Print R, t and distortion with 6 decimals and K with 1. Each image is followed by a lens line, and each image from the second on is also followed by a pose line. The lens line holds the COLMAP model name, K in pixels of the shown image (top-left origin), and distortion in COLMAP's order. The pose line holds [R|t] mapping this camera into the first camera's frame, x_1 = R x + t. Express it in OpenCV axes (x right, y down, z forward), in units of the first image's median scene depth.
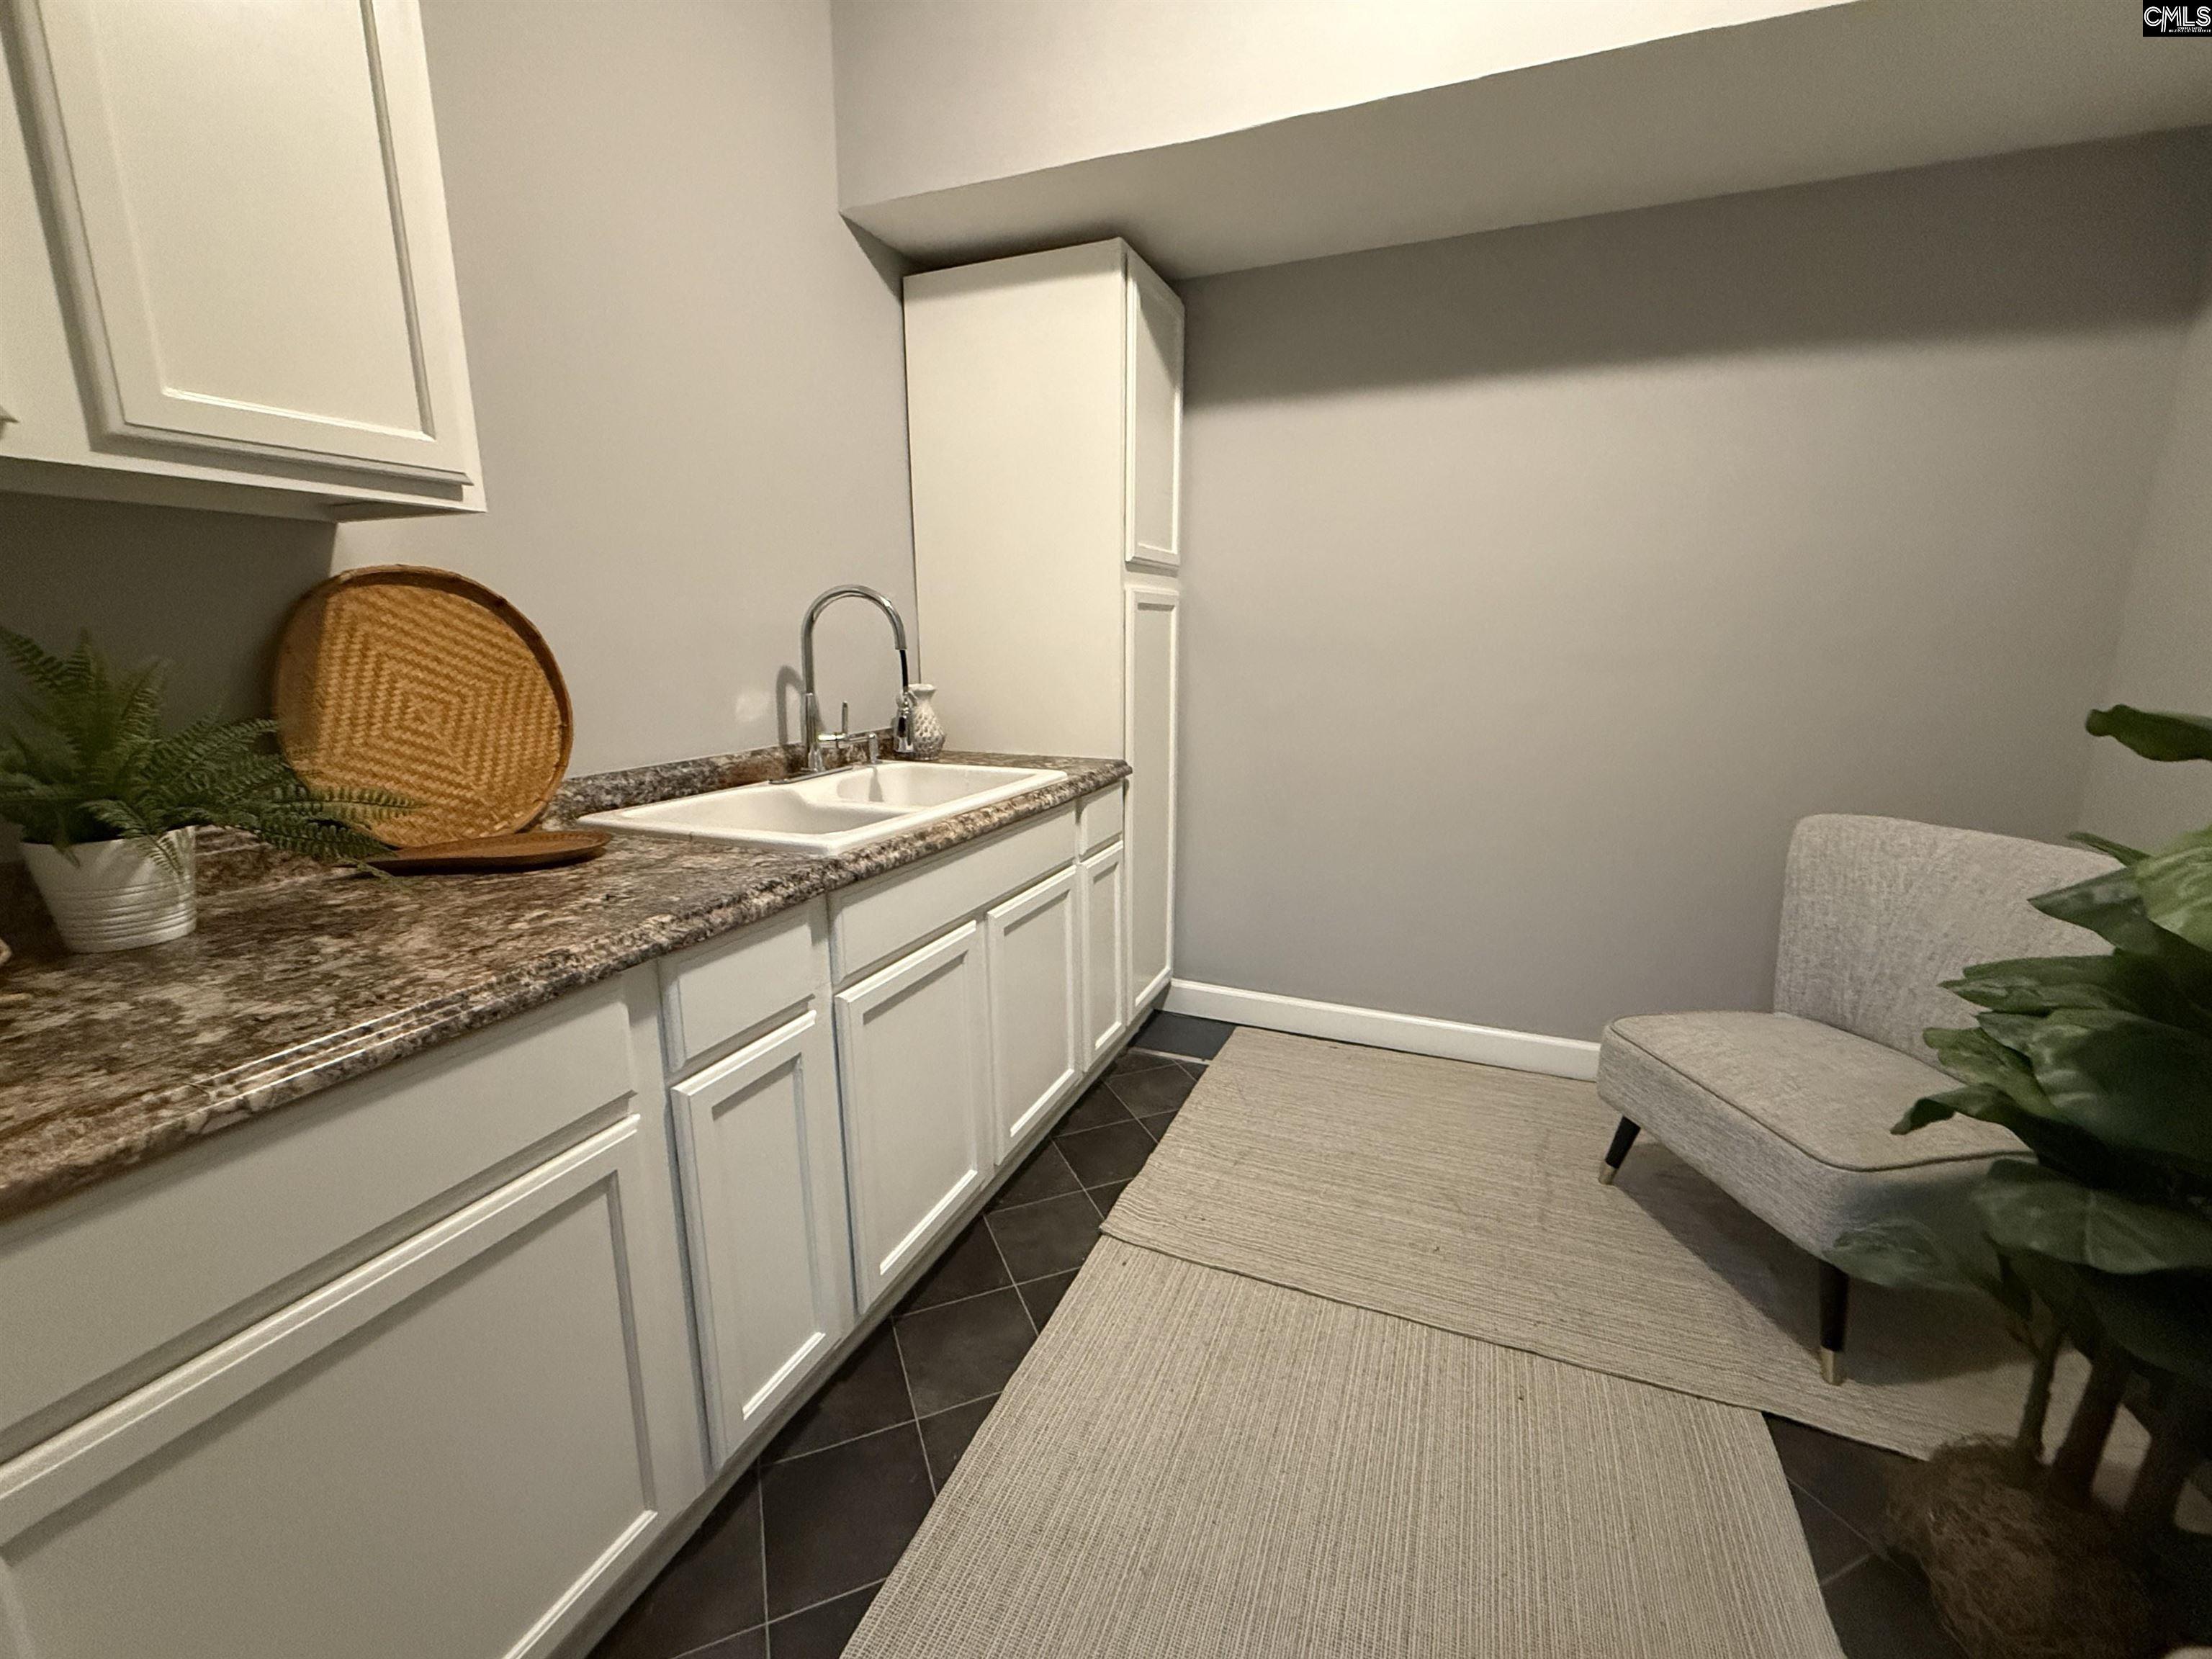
lens RADIAL K [[907.9, 0, 1106.0], [0, 907.9, 829.5], [0, 0, 1]] dist [-0.000293, -0.000335]
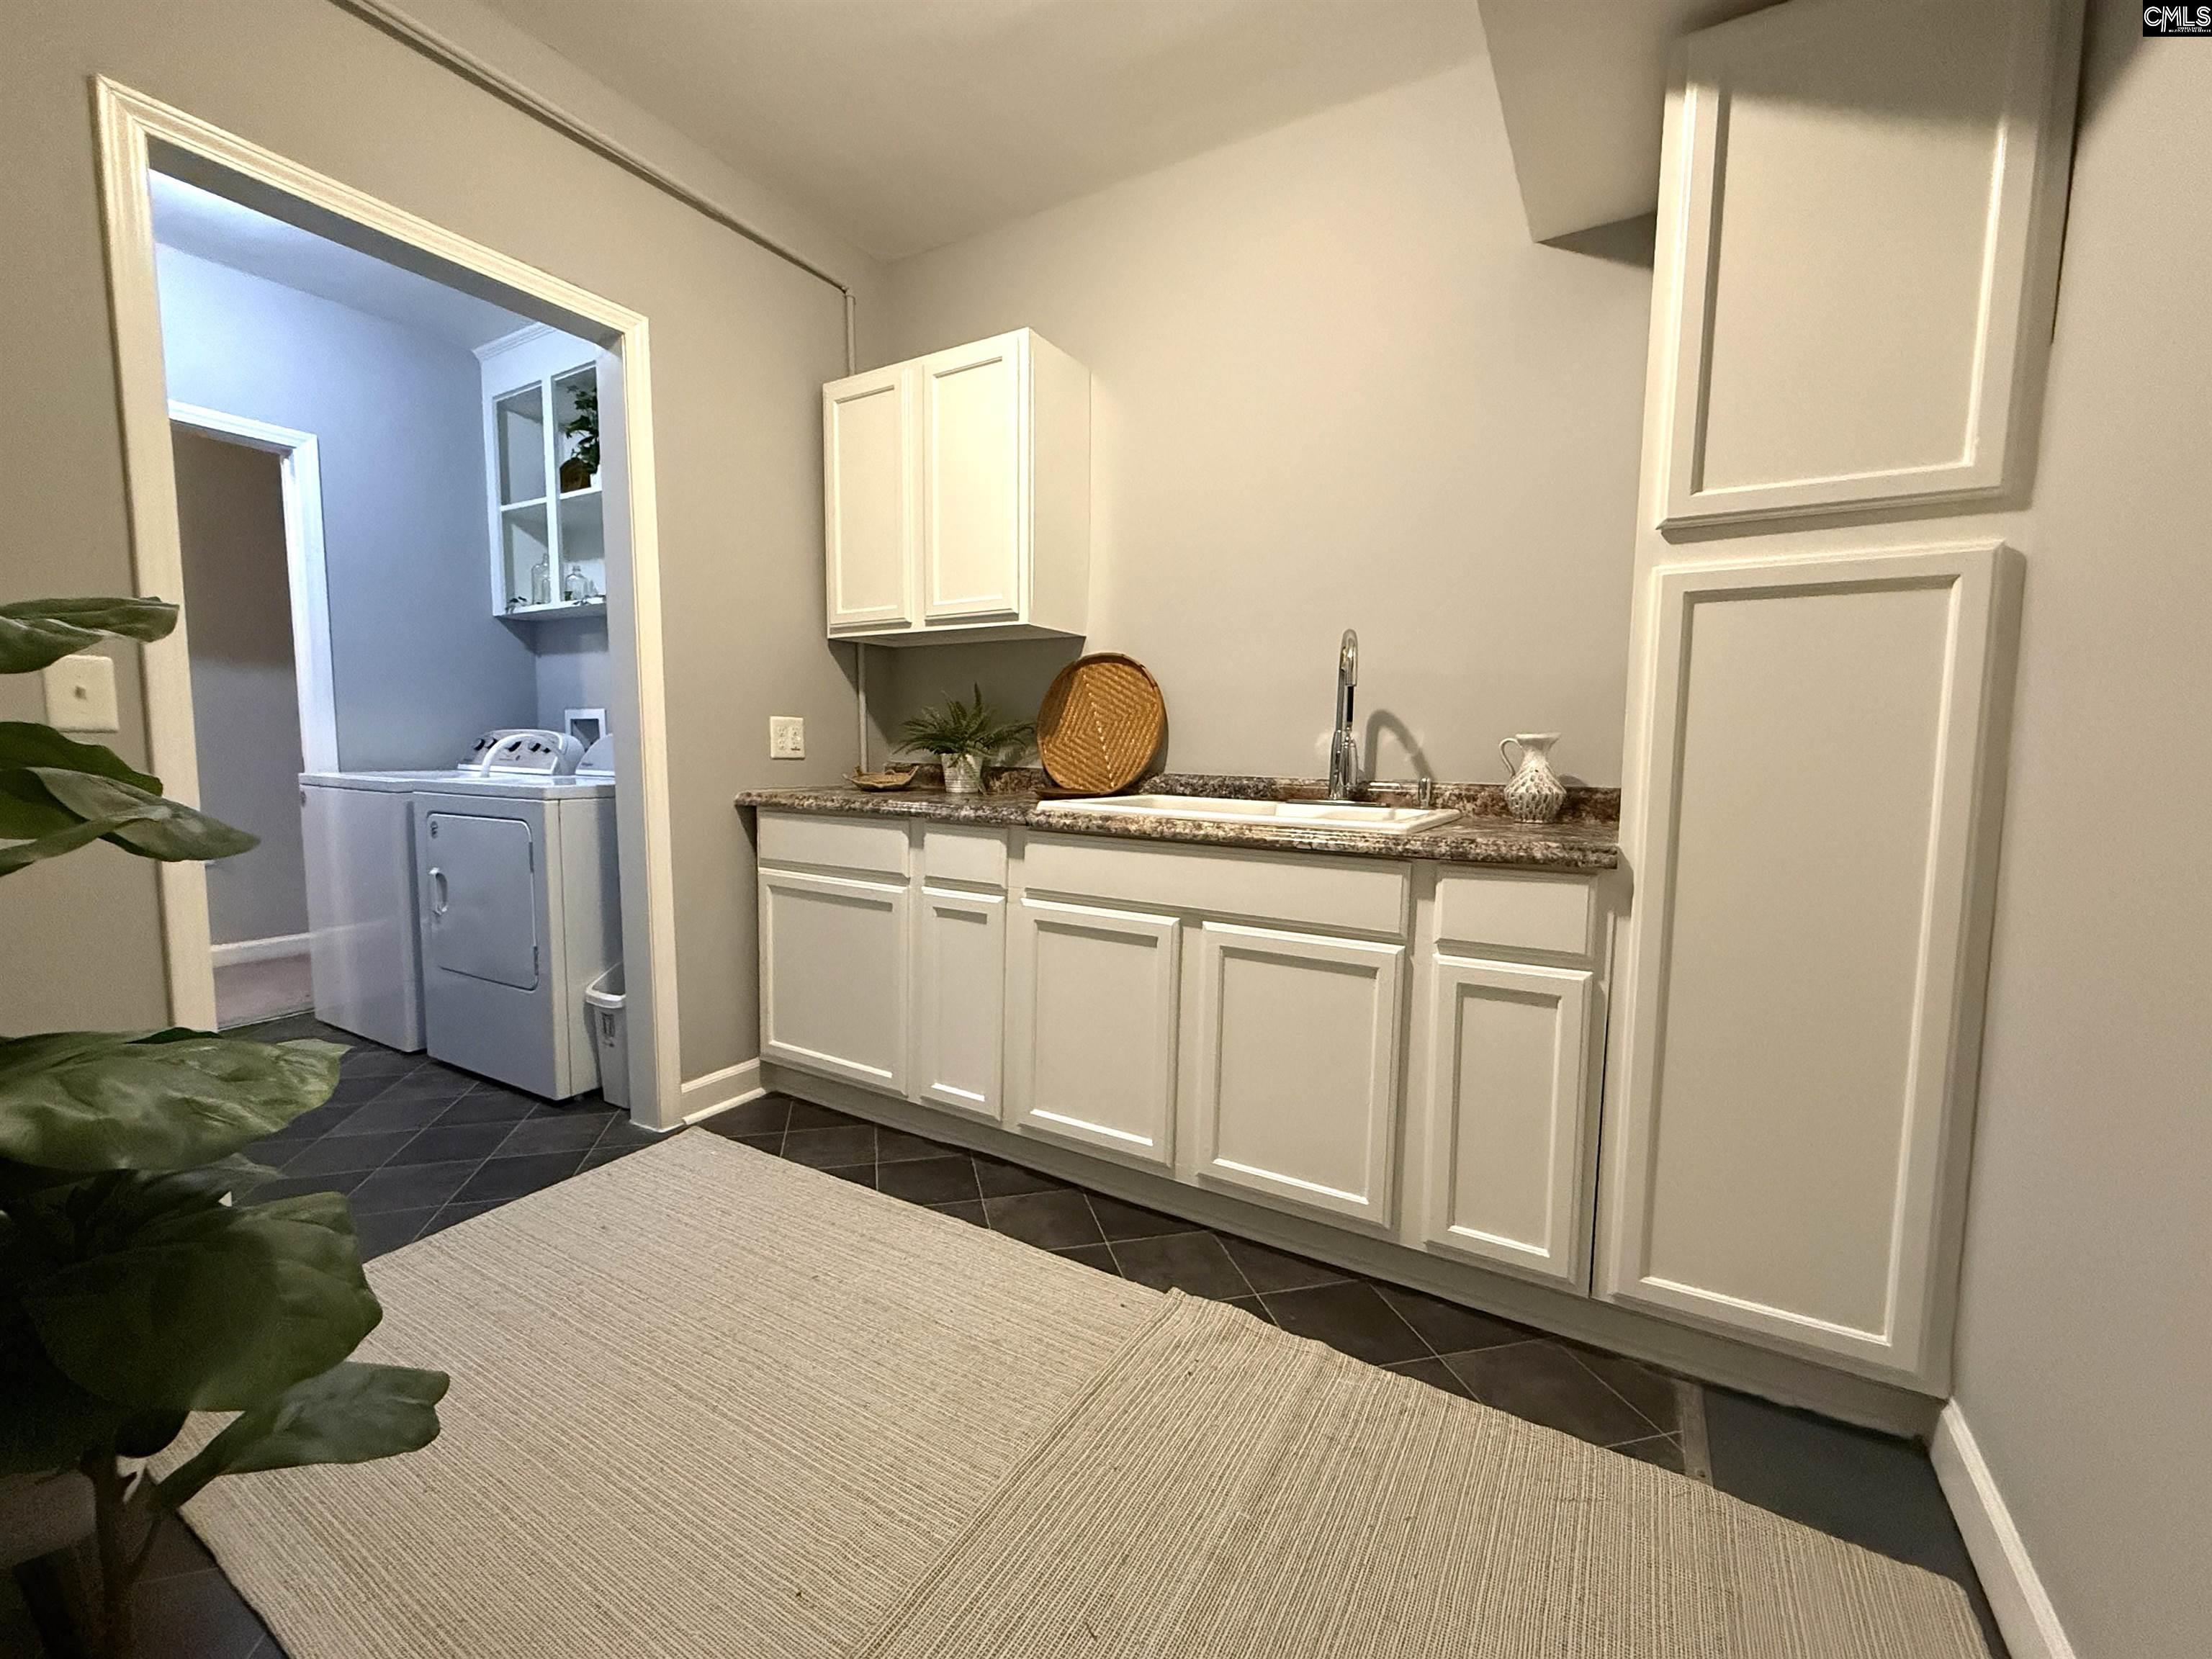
lens RADIAL K [[907.9, 0, 1106.0], [0, 907.9, 829.5], [0, 0, 1]] dist [-0.000293, -0.000335]
pose [[-0.140697, 0.089815, -0.985970, 1.083191], [-0.220757, 0.967959, 0.119676, -0.134690], [0.965127, 0.234498, -0.116361, 1.156159]]
